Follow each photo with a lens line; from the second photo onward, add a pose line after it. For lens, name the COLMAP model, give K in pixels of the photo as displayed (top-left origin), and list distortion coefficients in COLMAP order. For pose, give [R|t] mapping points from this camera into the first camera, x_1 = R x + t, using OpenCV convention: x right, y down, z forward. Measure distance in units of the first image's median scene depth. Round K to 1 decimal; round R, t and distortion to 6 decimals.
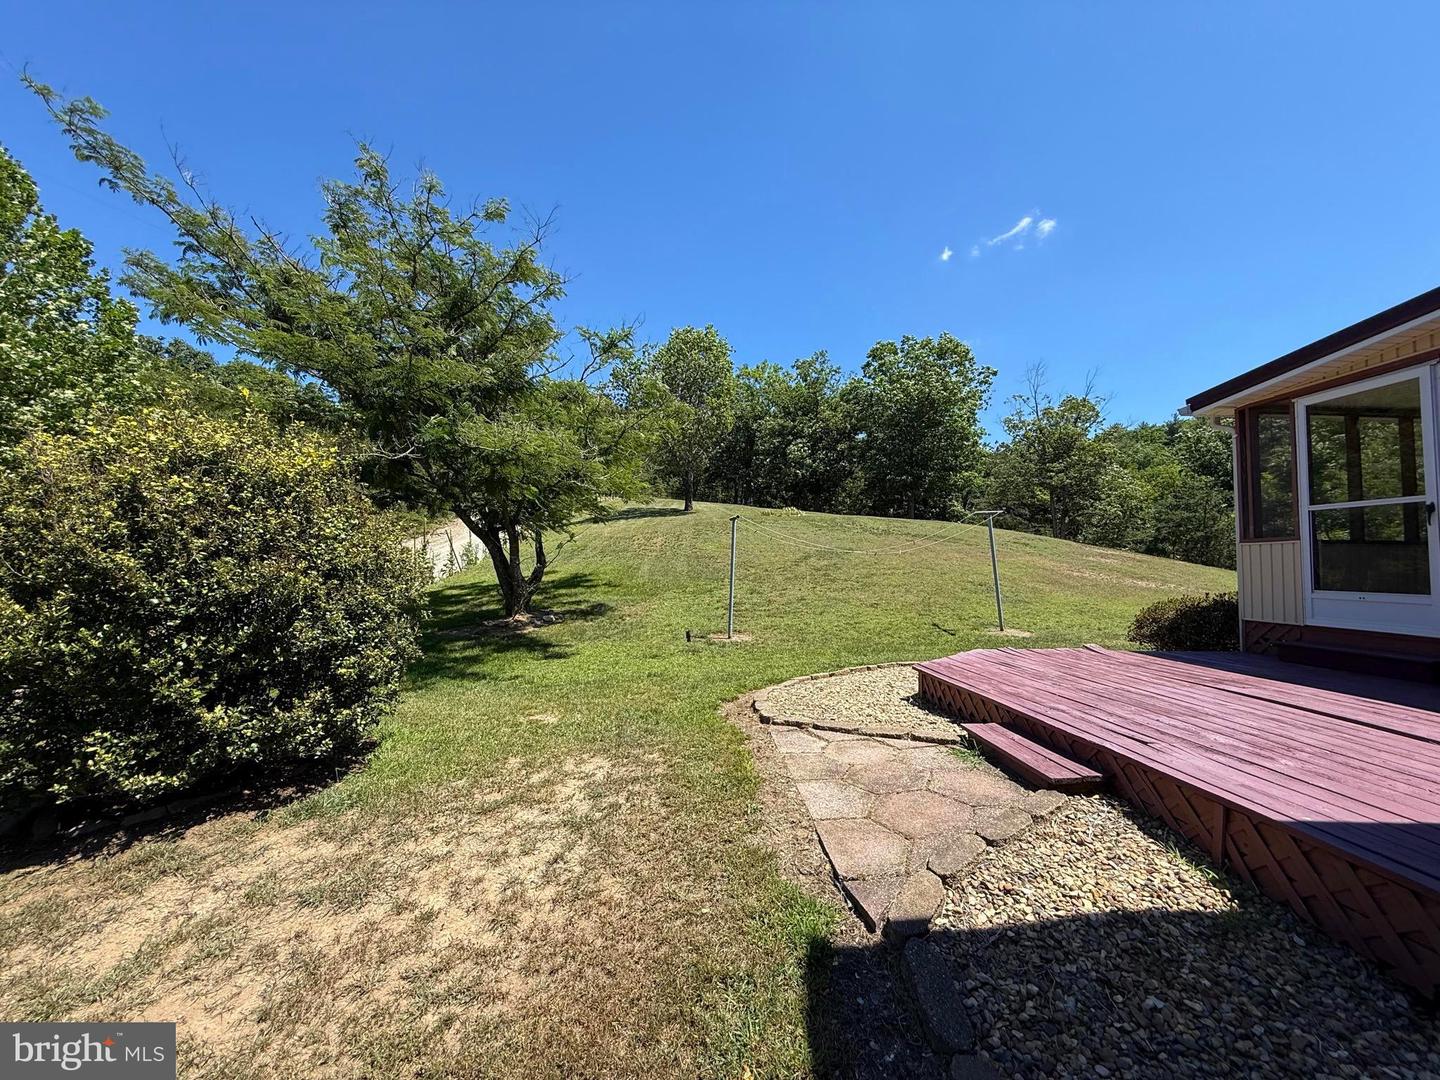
lens RADIAL K [[572.2, 0, 712.6], [0, 572.2, 542.2], [0, 0, 1]] dist [0.002246, 0.000024]
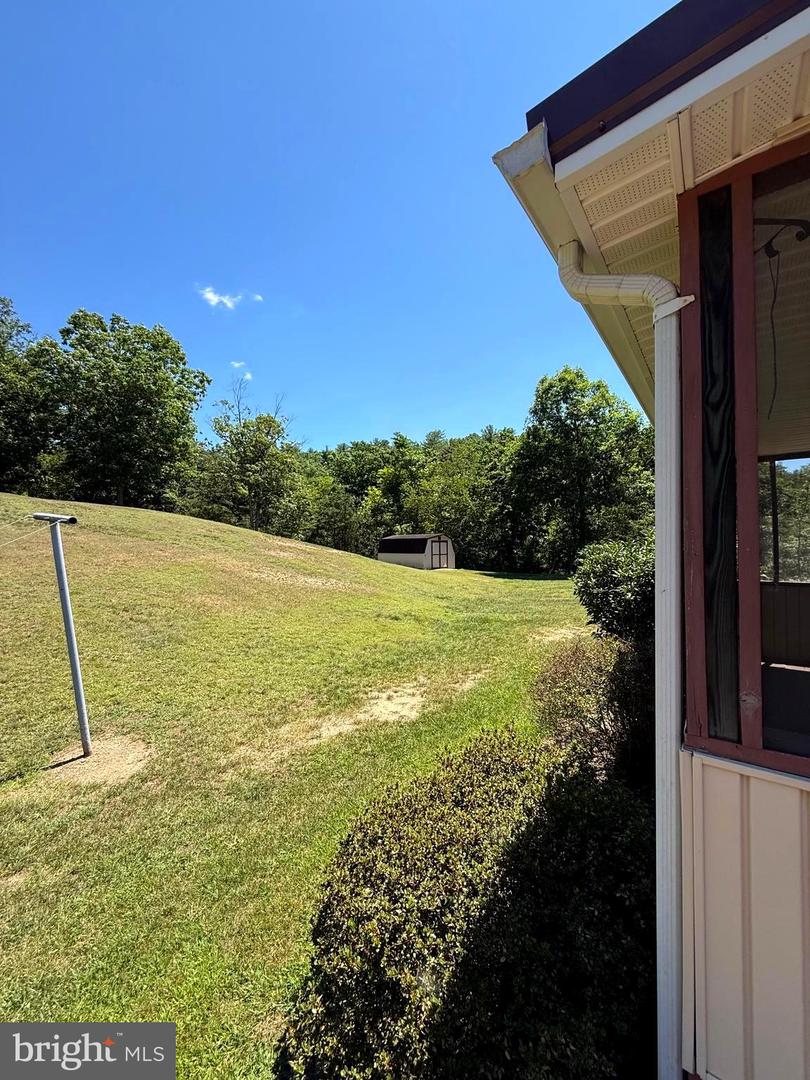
lens RADIAL K [[431.0, 0, 405.0], [0, 431.0, 540.0], [0, 0, 1]] dist [-0.000332, -0.000009]
pose [[0.649058, -0.006961, 0.760707, 0.101345], [-0.025758, 0.999184, 0.031121, -0.012853], [-0.760303, -0.039794, 0.648349, 0.140201]]
